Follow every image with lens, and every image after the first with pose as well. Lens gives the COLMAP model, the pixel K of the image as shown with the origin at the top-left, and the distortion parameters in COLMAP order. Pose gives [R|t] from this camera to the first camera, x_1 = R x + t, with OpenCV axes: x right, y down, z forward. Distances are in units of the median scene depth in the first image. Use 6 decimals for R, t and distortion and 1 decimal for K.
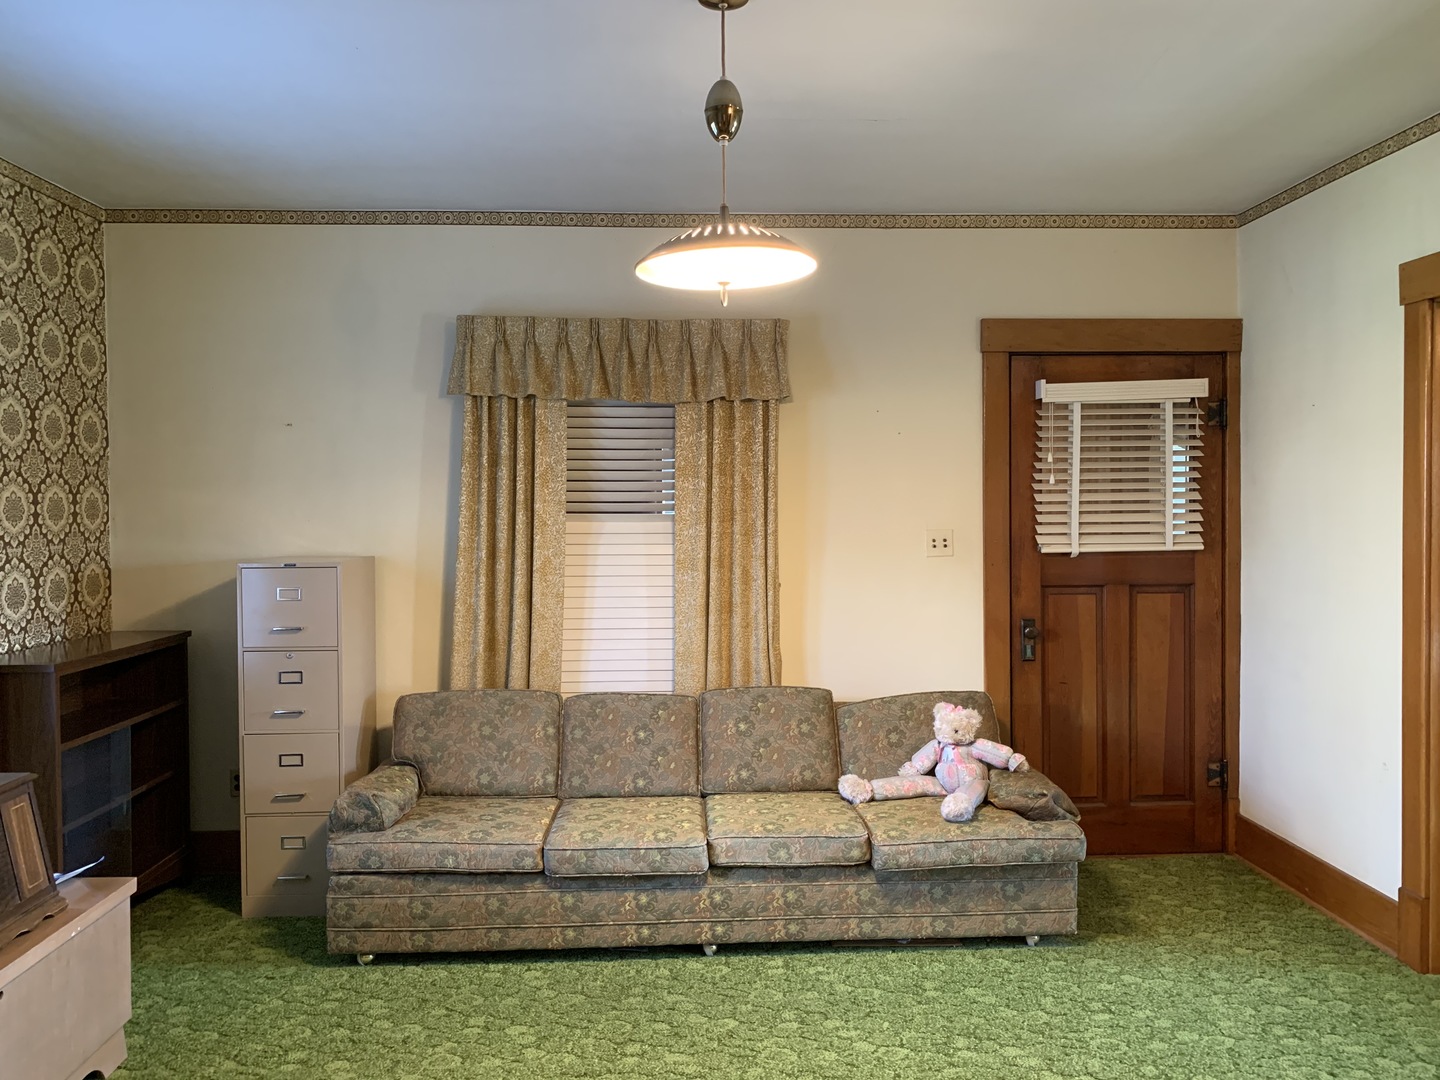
lens RADIAL K [[1117.0, 0, 724.9], [0, 1117.0, 542.2], [0, 0, 1]] dist [0.012977, -0.025557]
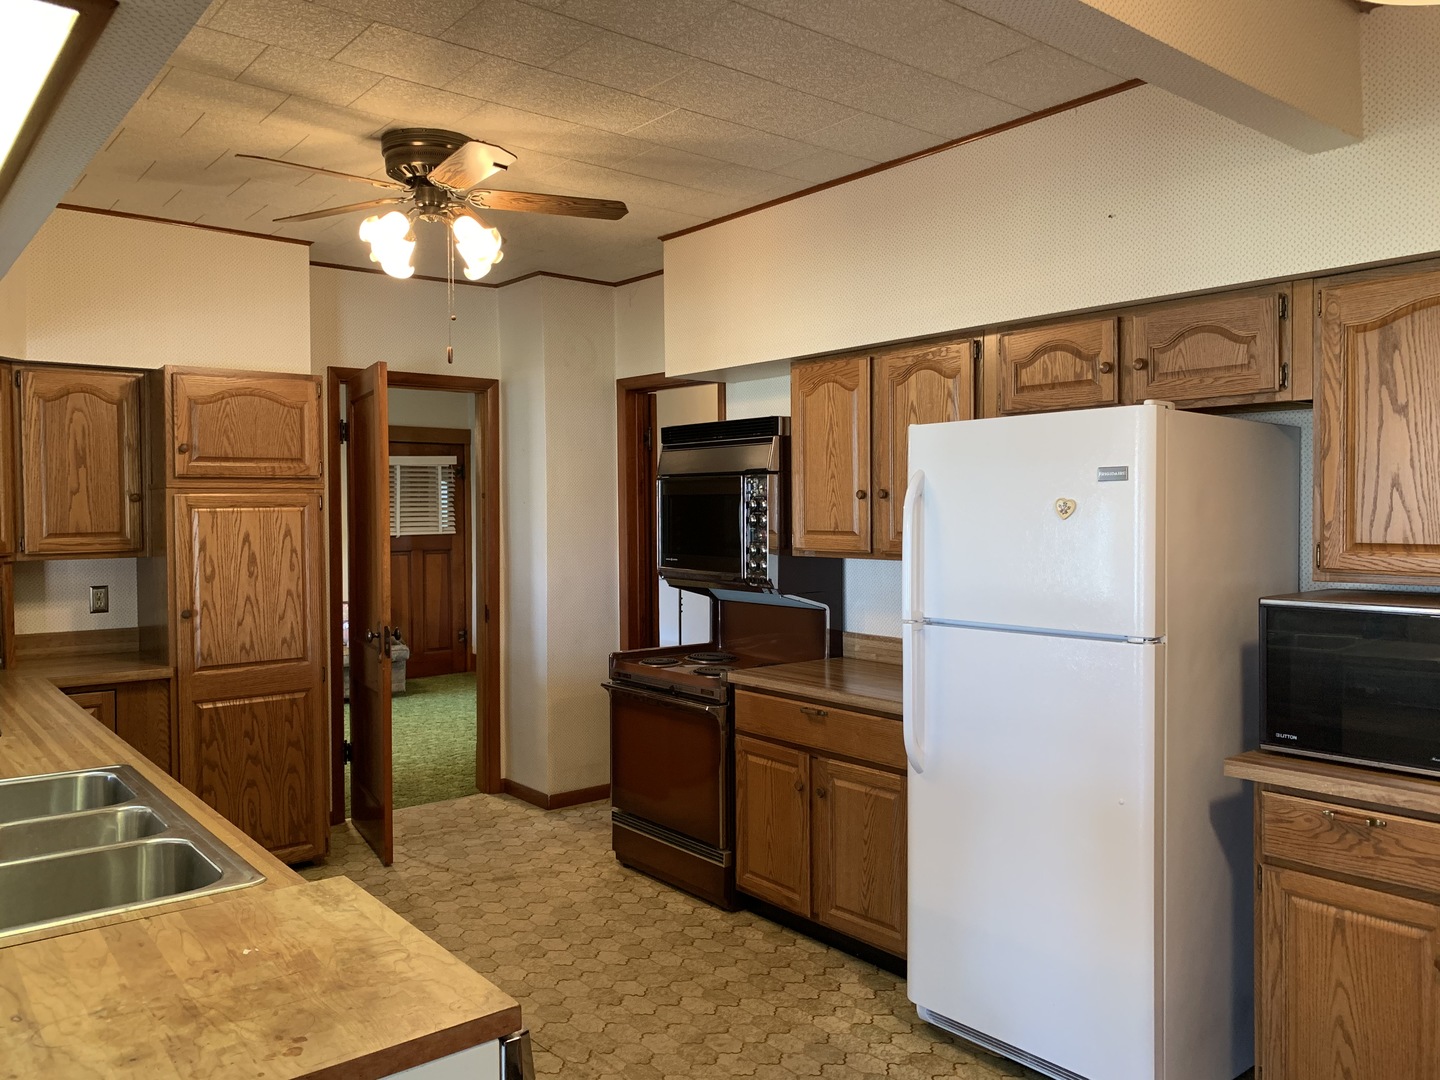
lens RADIAL K [[1117.0, 0, 730.2], [0, 1117.0, 538.1], [0, 0, 1]] dist [0.012977, -0.025557]
pose [[0.807509, -0.011595, 0.589741, -0.429895], [0.007915, 0.999930, 0.008822, 0.000429], [-0.589802, -0.002456, 0.807544, -1.087949]]
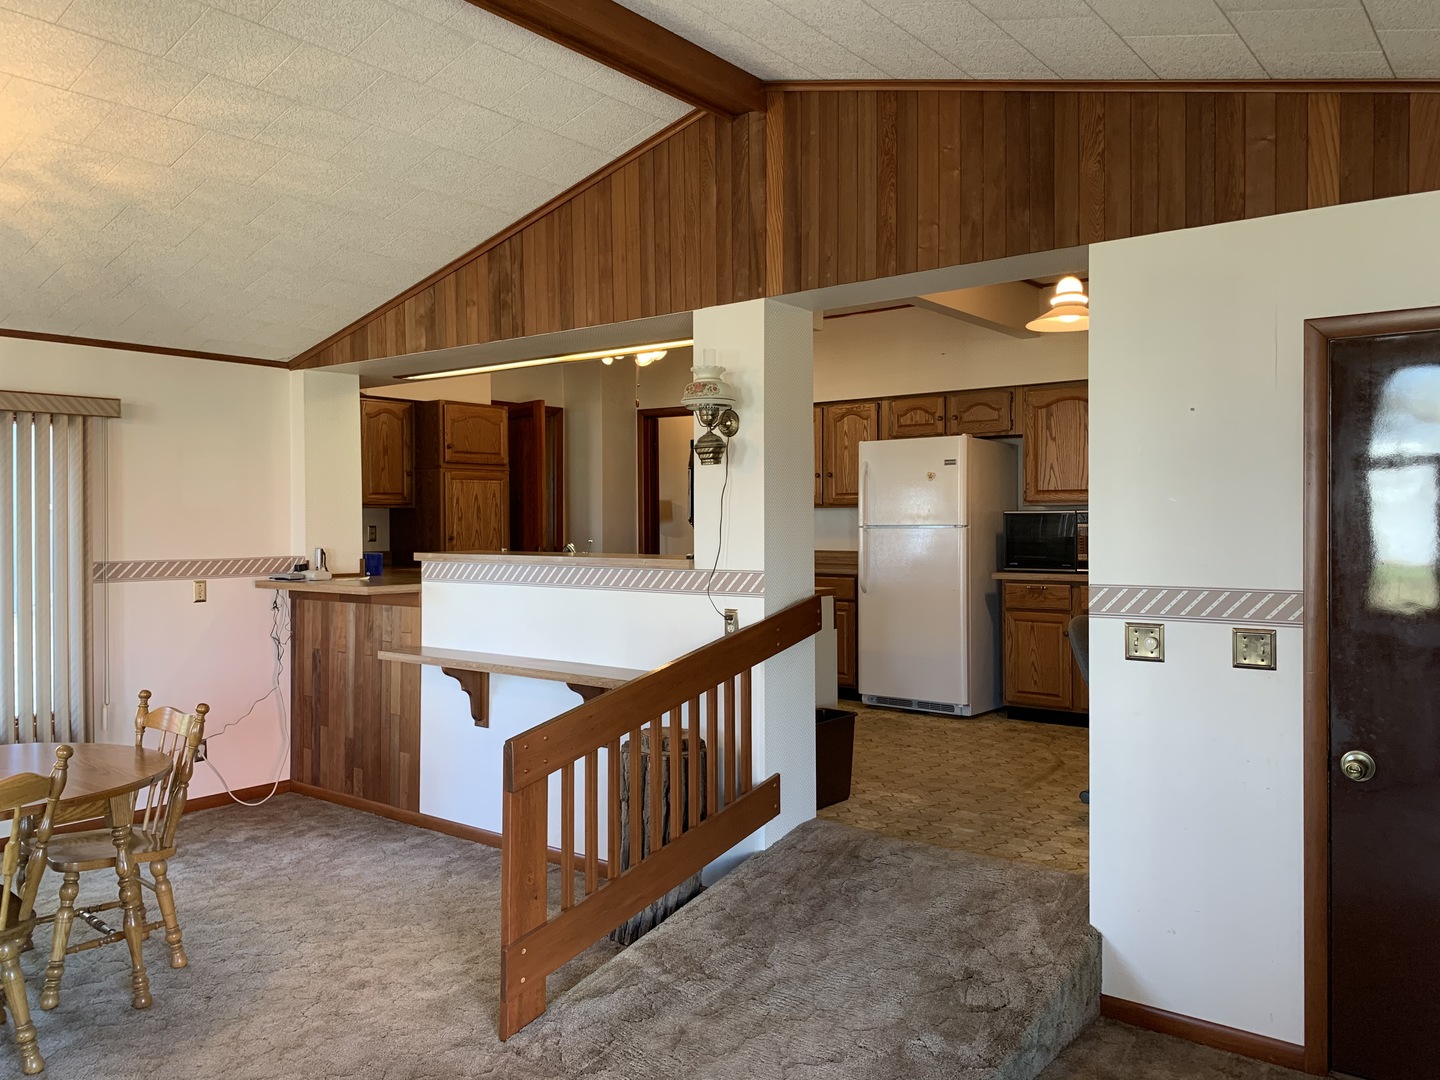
lens RADIAL K [[1117.0, 0, 725.6], [0, 1117.0, 552.4], [0, 0, 1]] dist [0.012977, -0.025557]
pose [[0.655562, -0.011802, 0.755049, -2.026277], [0.007999, 0.999930, 0.008684, 0.153622], [-0.755099, 0.000347, 0.655610, -1.861558]]
